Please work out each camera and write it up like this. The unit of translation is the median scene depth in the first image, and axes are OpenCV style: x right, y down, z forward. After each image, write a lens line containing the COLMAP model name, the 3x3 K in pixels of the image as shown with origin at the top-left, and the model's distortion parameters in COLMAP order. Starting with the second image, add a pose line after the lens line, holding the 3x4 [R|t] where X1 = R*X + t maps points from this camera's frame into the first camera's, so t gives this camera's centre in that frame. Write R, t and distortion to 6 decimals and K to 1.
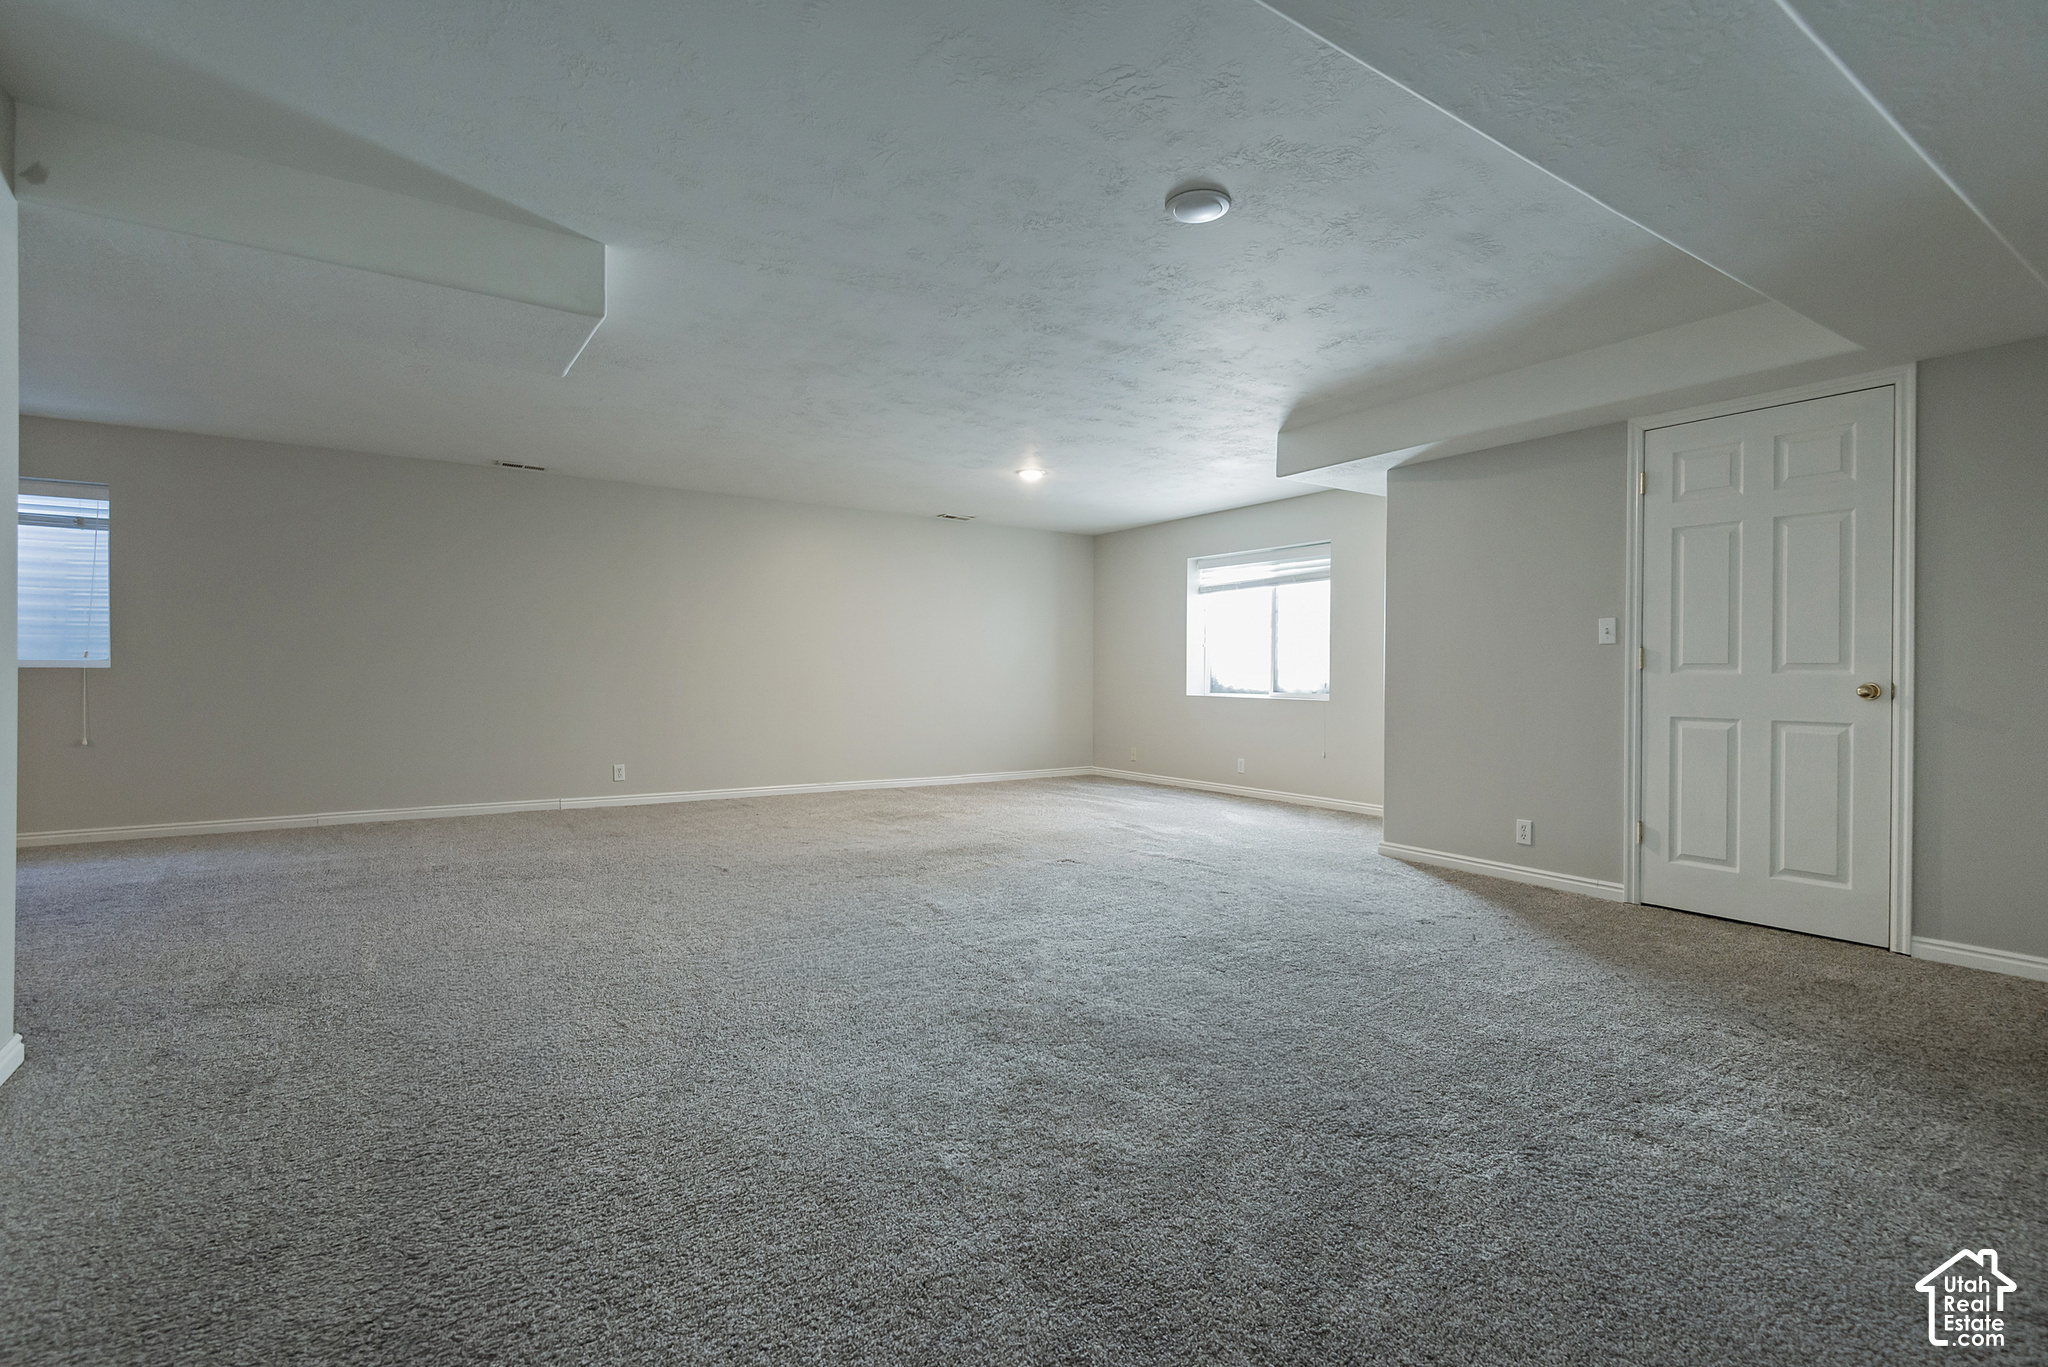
lens RADIAL K [[973.8, 0, 1035.7], [0, 973.8, 681.2], [0, 0, 1]] dist [0.027907, -0.019833]
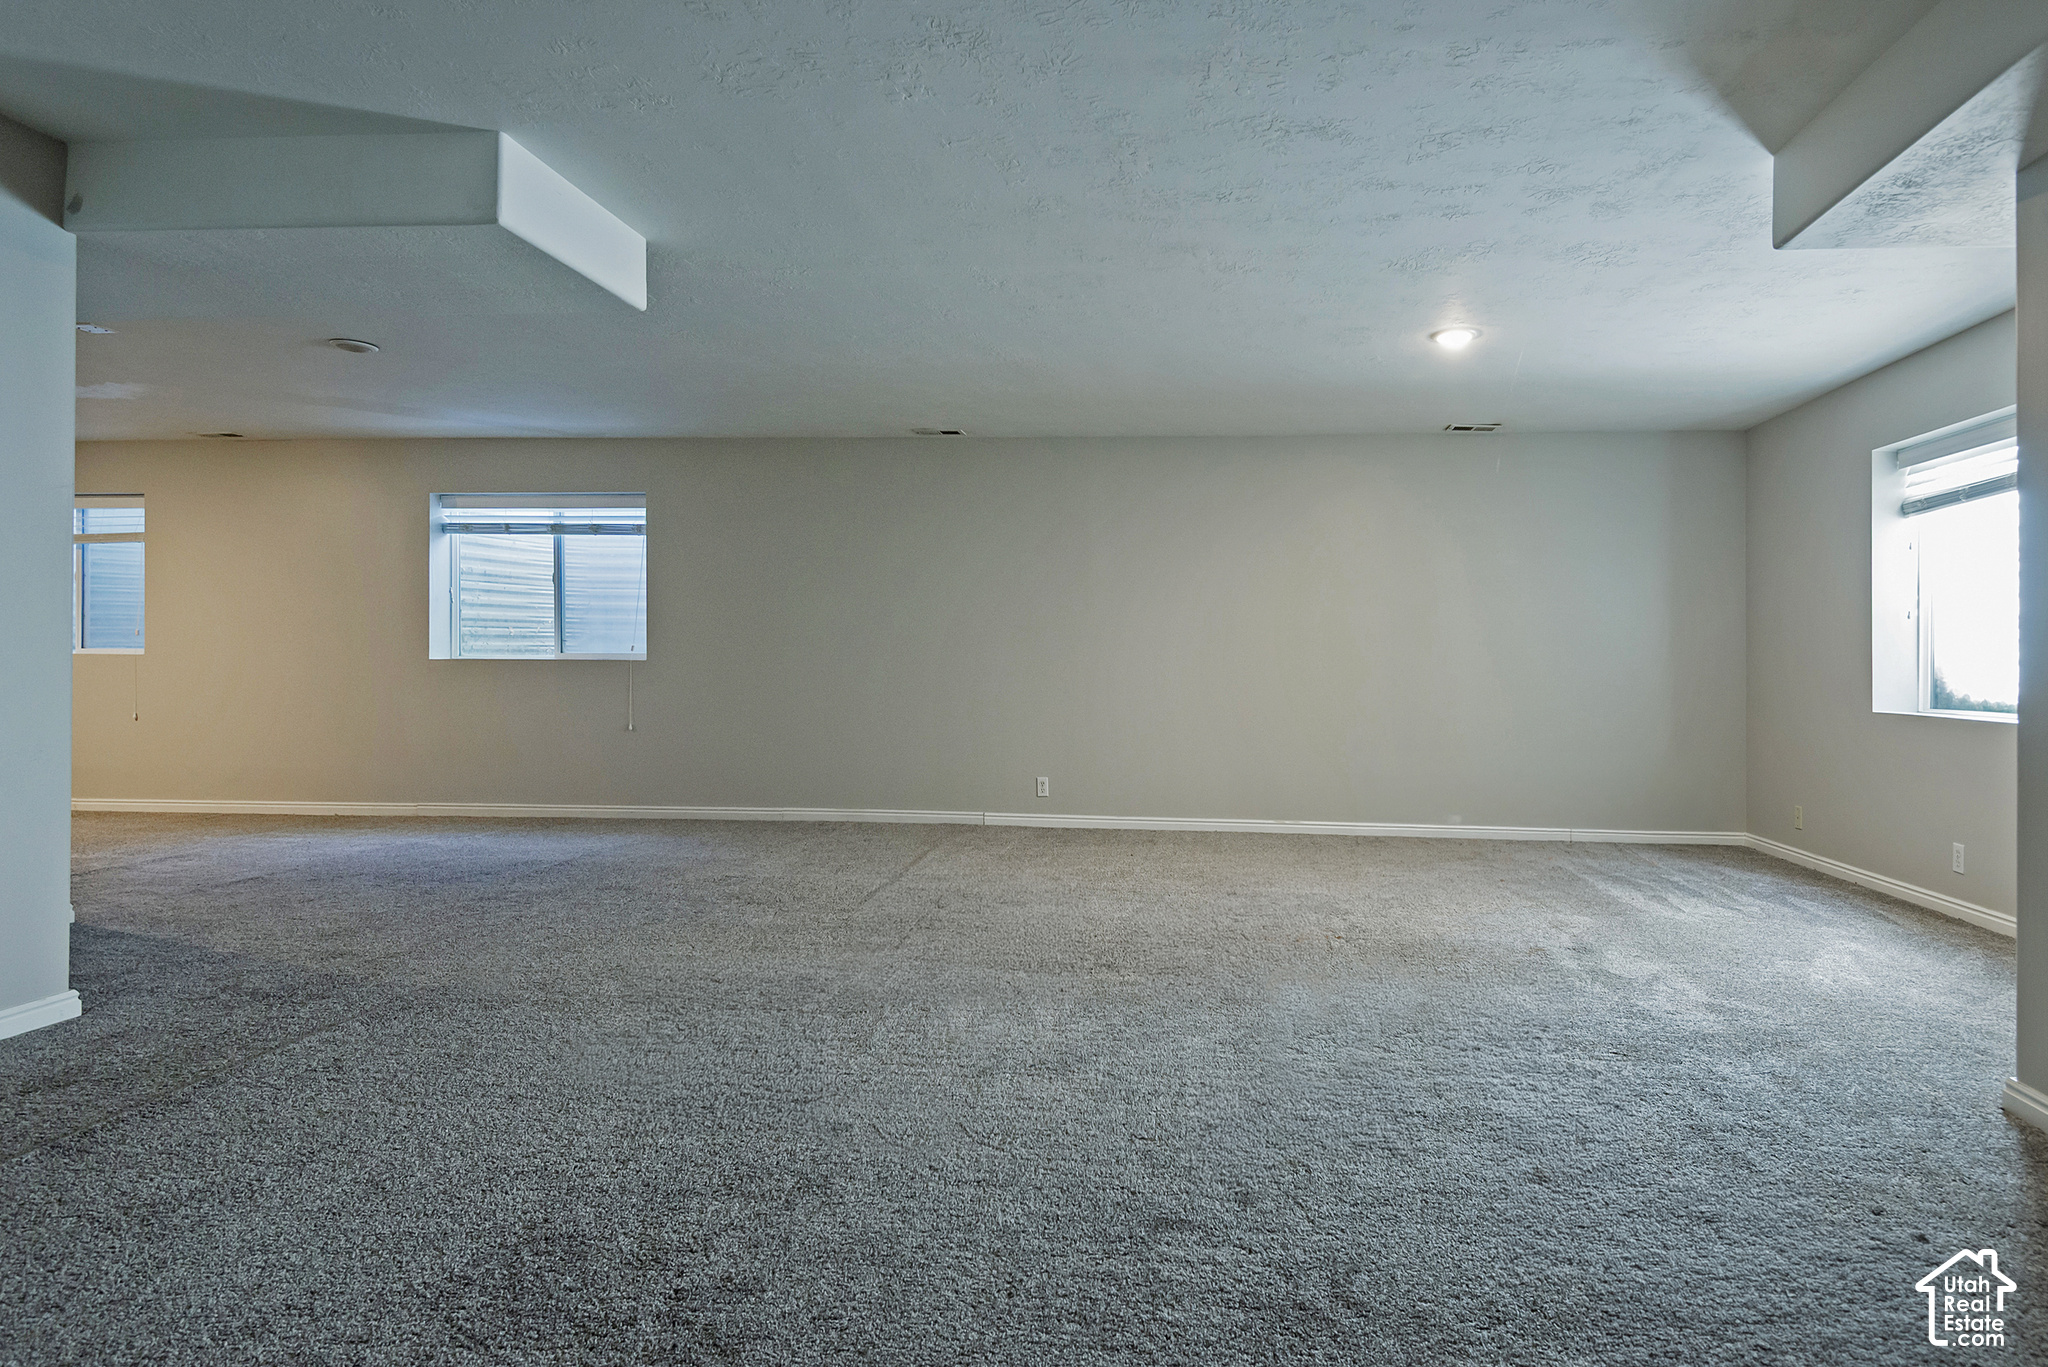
lens RADIAL K [[1201.2, 0, 1024.0], [0, 1201.2, 683.5], [0, 0, 1]] dist [0.001097, 0.000642]
pose [[0.772913, 0.011524, -0.634407, 0.233669], [-0.008171, 0.999933, 0.008210, -0.002411], [0.634459, -0.001162, 0.772955, 0.229114]]
